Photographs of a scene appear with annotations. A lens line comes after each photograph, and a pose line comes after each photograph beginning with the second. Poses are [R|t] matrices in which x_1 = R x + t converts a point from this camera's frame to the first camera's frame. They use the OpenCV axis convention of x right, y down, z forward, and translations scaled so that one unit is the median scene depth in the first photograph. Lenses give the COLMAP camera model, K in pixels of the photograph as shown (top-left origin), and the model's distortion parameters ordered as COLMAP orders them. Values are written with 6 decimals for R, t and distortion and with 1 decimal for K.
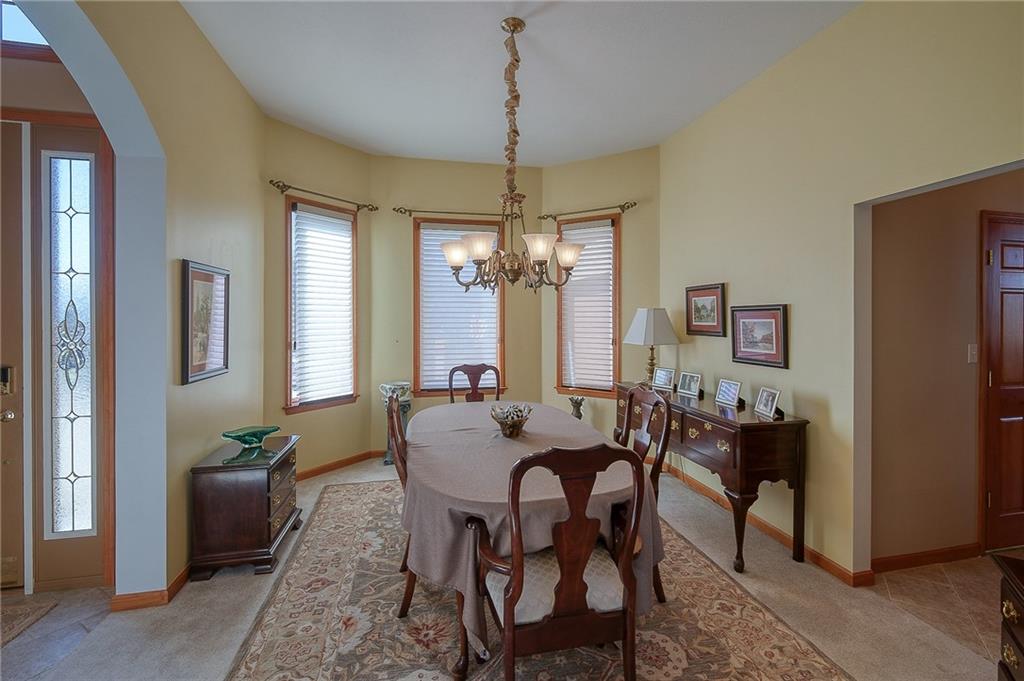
lens RADIAL K [[443.9, 0, 524.3], [0, 443.9, 322.0], [0, 0, 1]] dist [-0.009578, 0.000539]
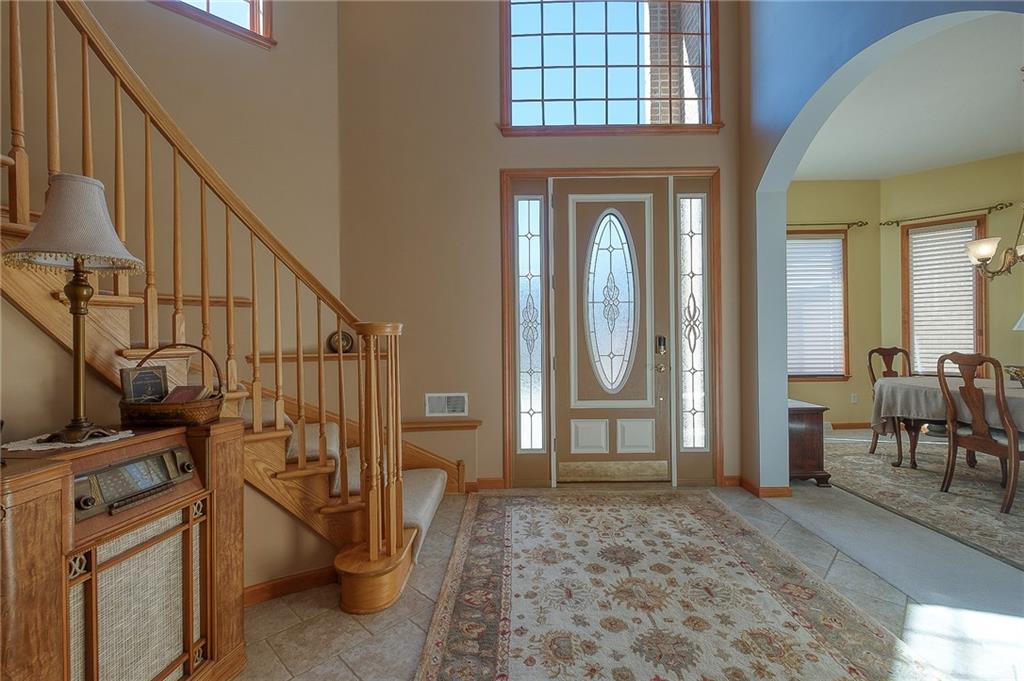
lens RADIAL K [[443.9, 0, 510.0], [0, 443.9, 333.9], [0, 0, 1]] dist [-0.009578, 0.000539]
pose [[0.973503, -0.005116, -0.228616, -0.835623], [0.003593, 0.999968, -0.007078, 0.064121], [0.228645, 0.006069, 0.973491, -0.392095]]
